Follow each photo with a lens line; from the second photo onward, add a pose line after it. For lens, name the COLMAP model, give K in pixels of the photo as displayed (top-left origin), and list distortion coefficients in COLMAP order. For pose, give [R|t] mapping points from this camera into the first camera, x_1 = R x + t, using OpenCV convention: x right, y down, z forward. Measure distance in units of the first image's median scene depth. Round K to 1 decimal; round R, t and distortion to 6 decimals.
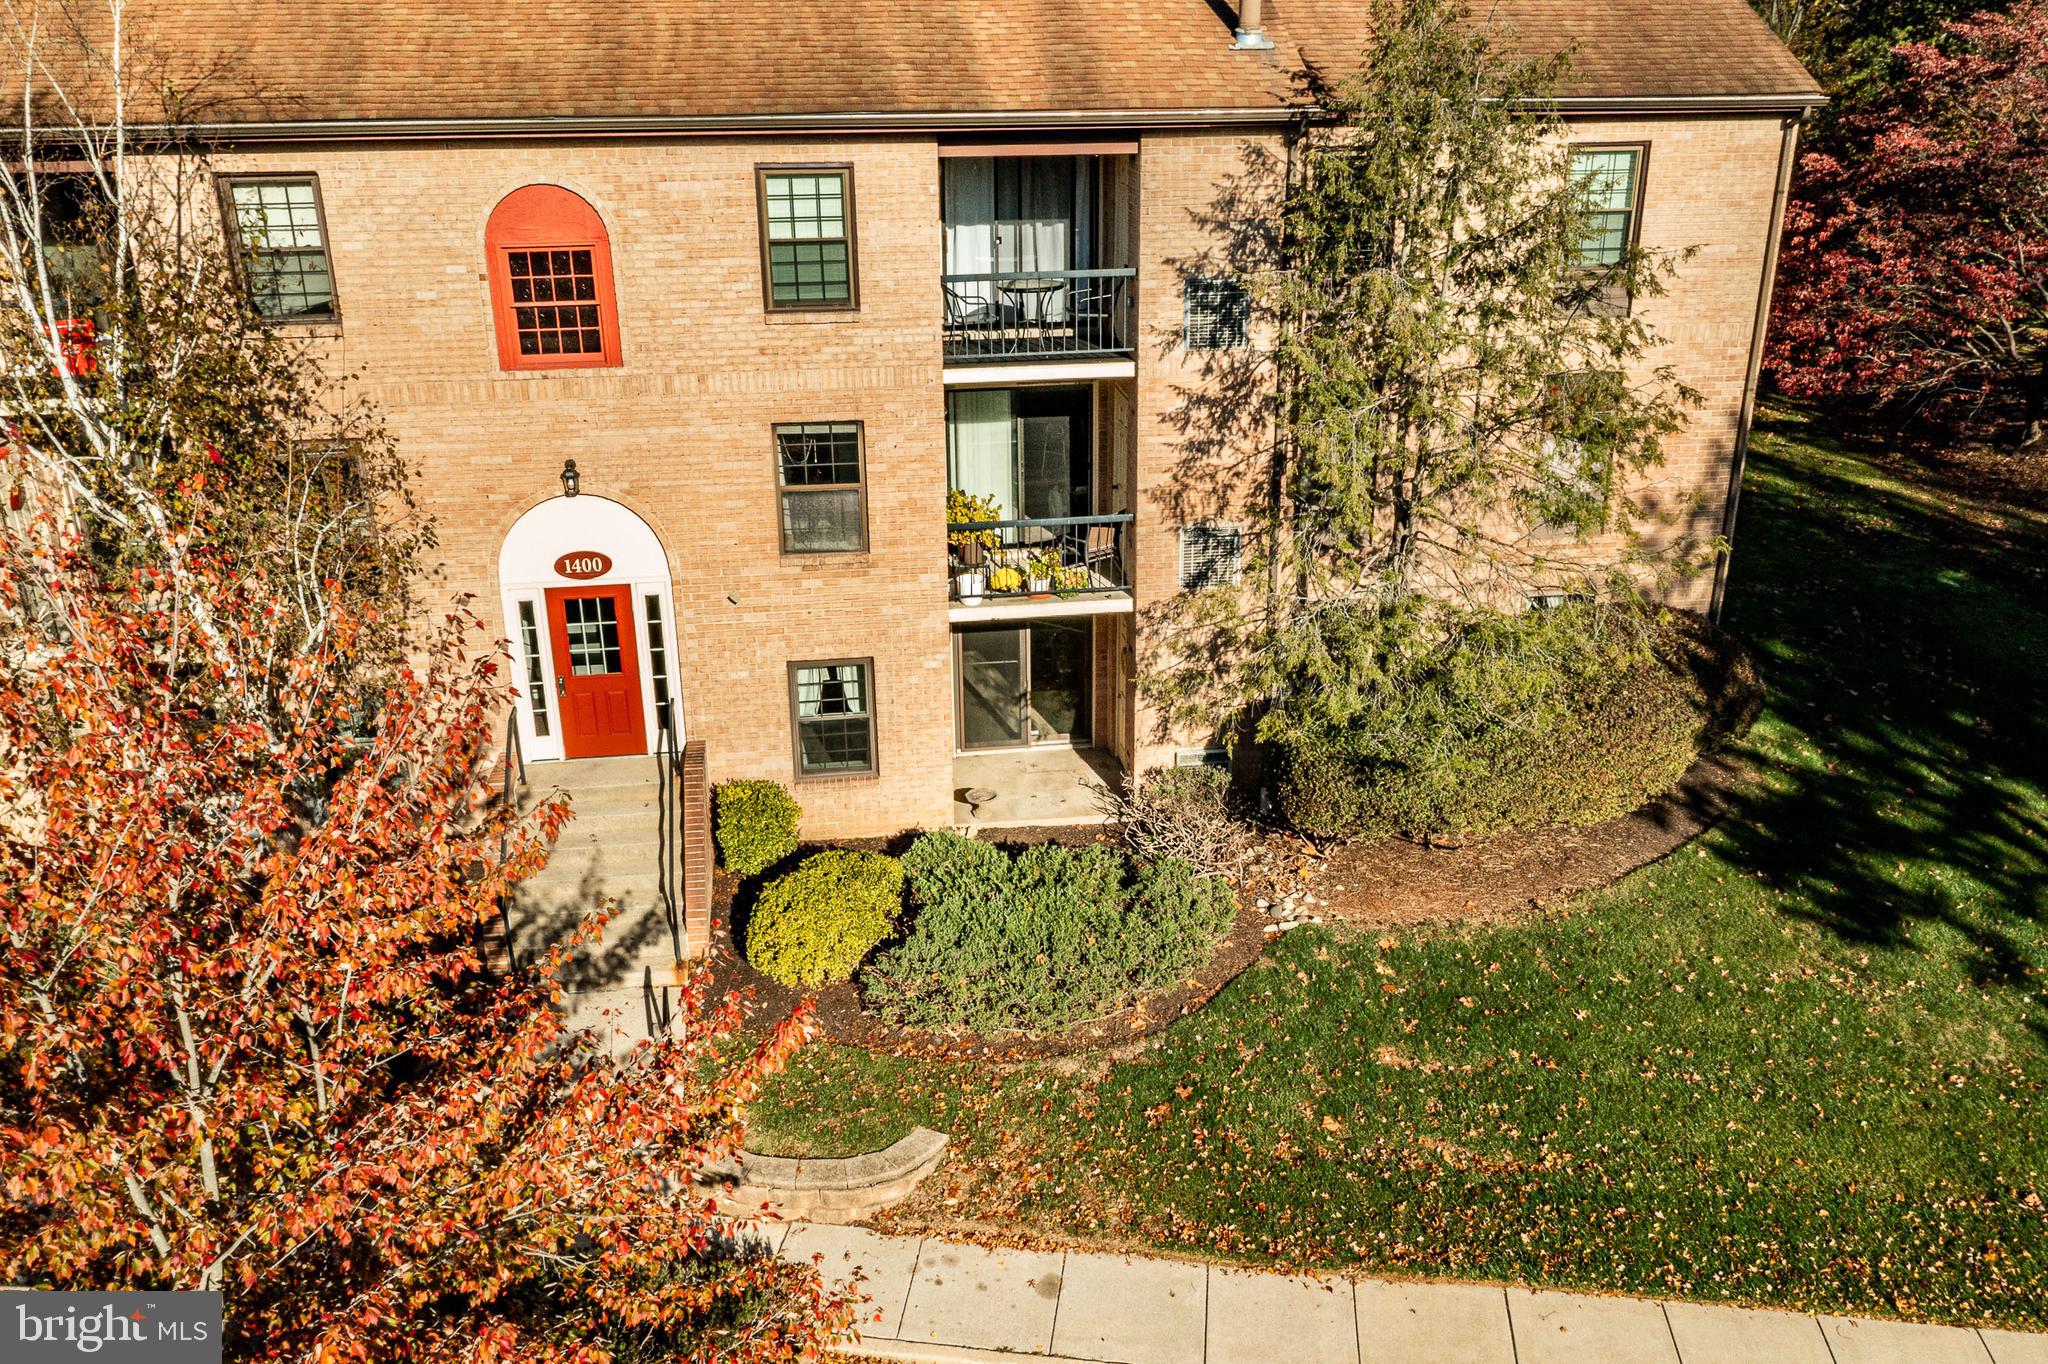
lens RADIAL K [[1660.7, 0, 1031.5], [0, 1660.7, 681.4], [0, 0, 1]] dist [-0.003041, 0.000694]
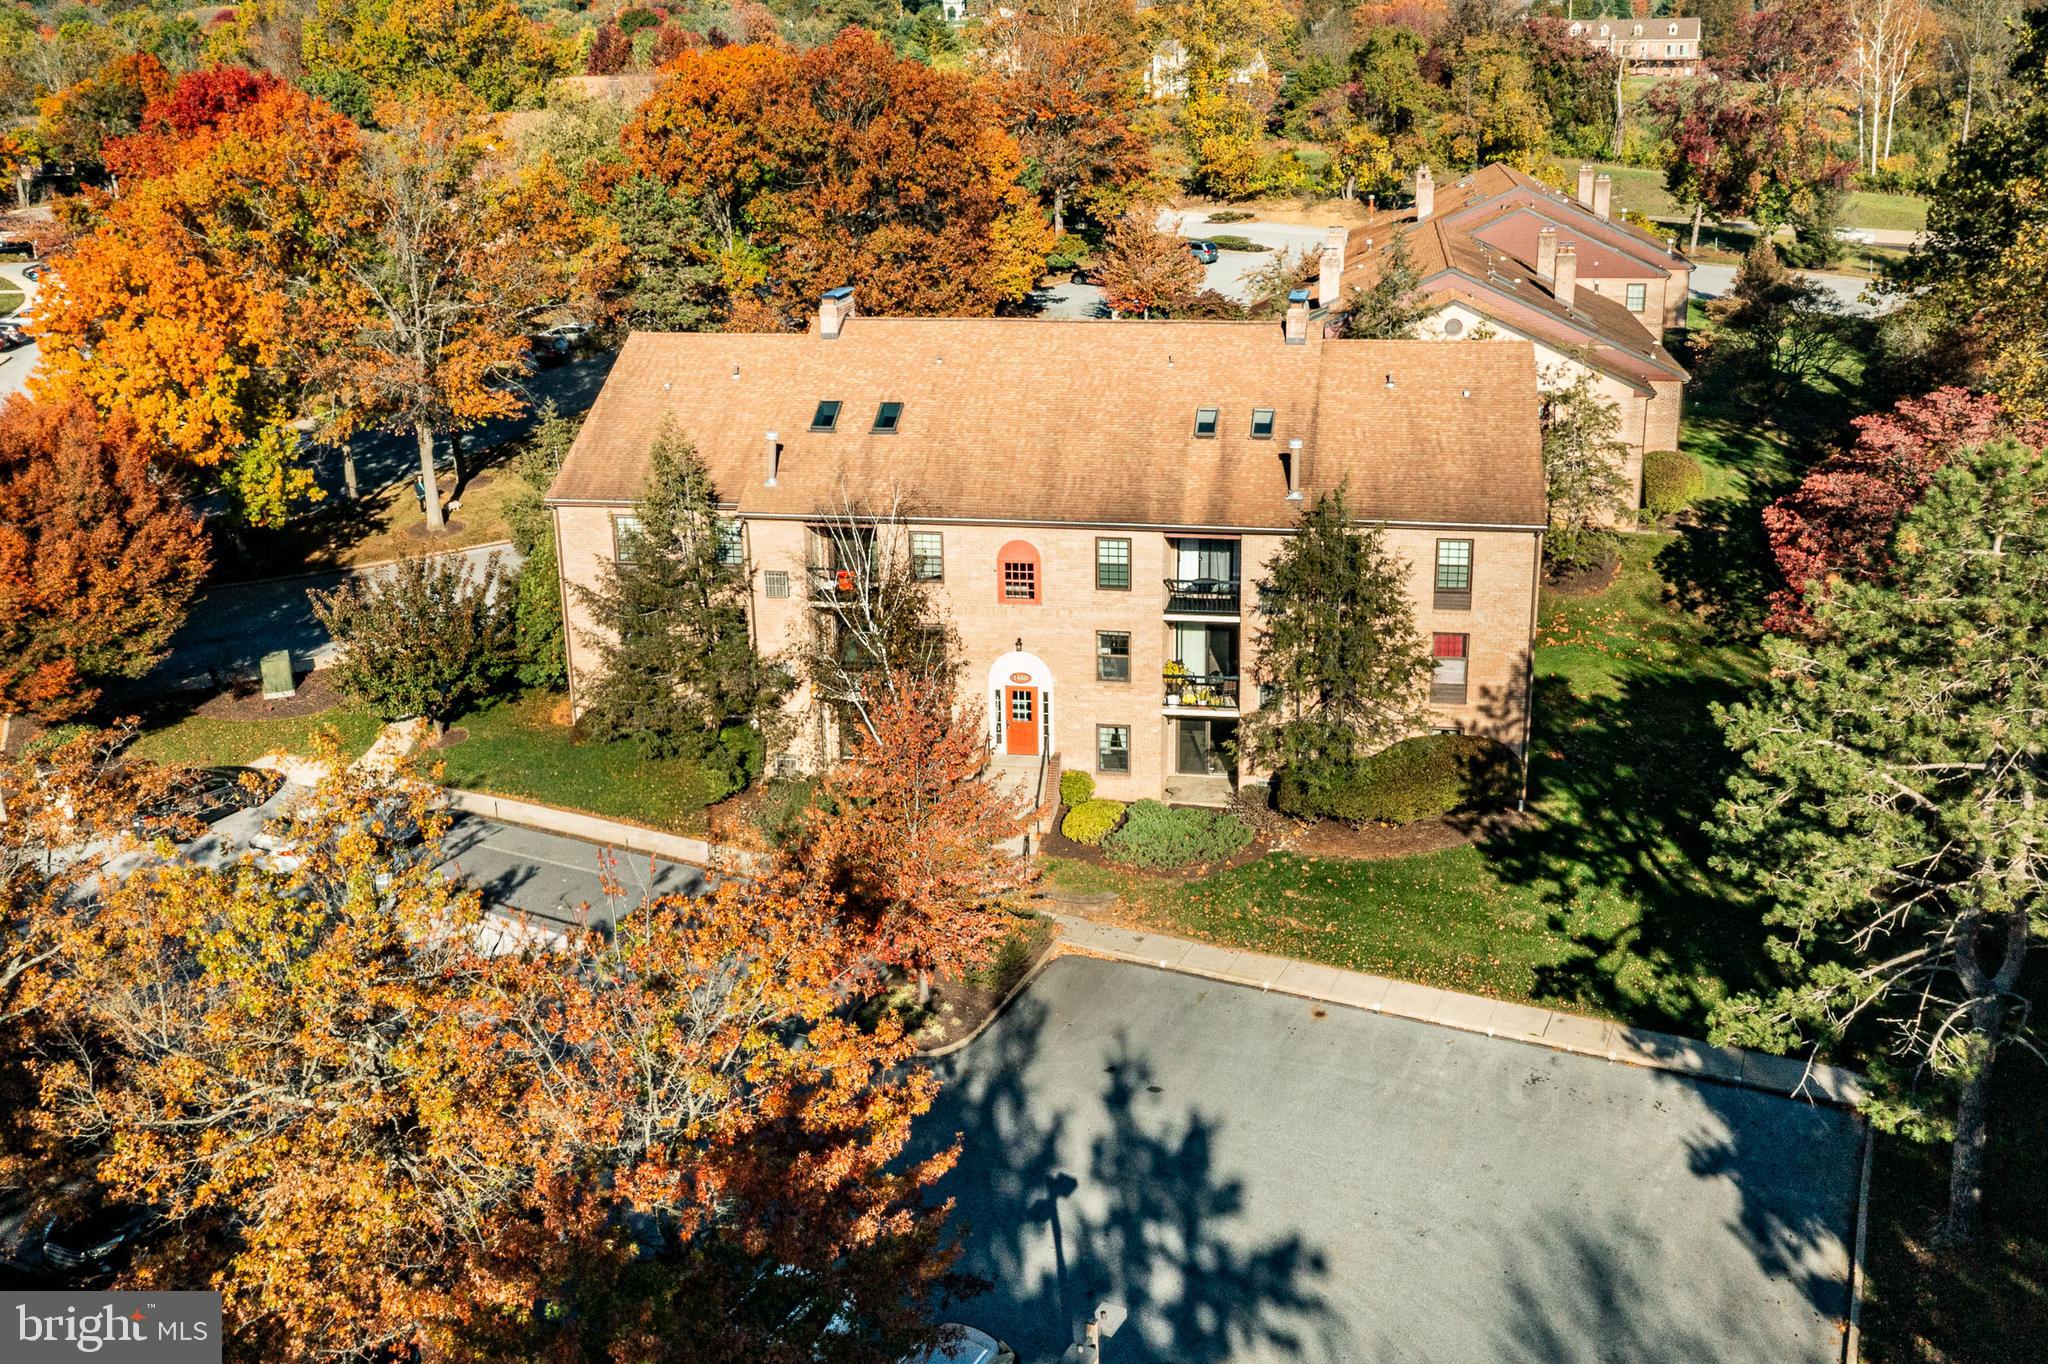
lens RADIAL K [[1935.6, 0, 1030.2], [0, 1935.6, 684.2], [0, 0, 1]] dist [0.017416, 0.004117]
pose [[0.952415, 0.090955, -0.290916, 0.607154], [-0.106387, 0.993612, -0.037640, 0.049874], [0.285634, 0.066798, 0.956008, -1.830976]]
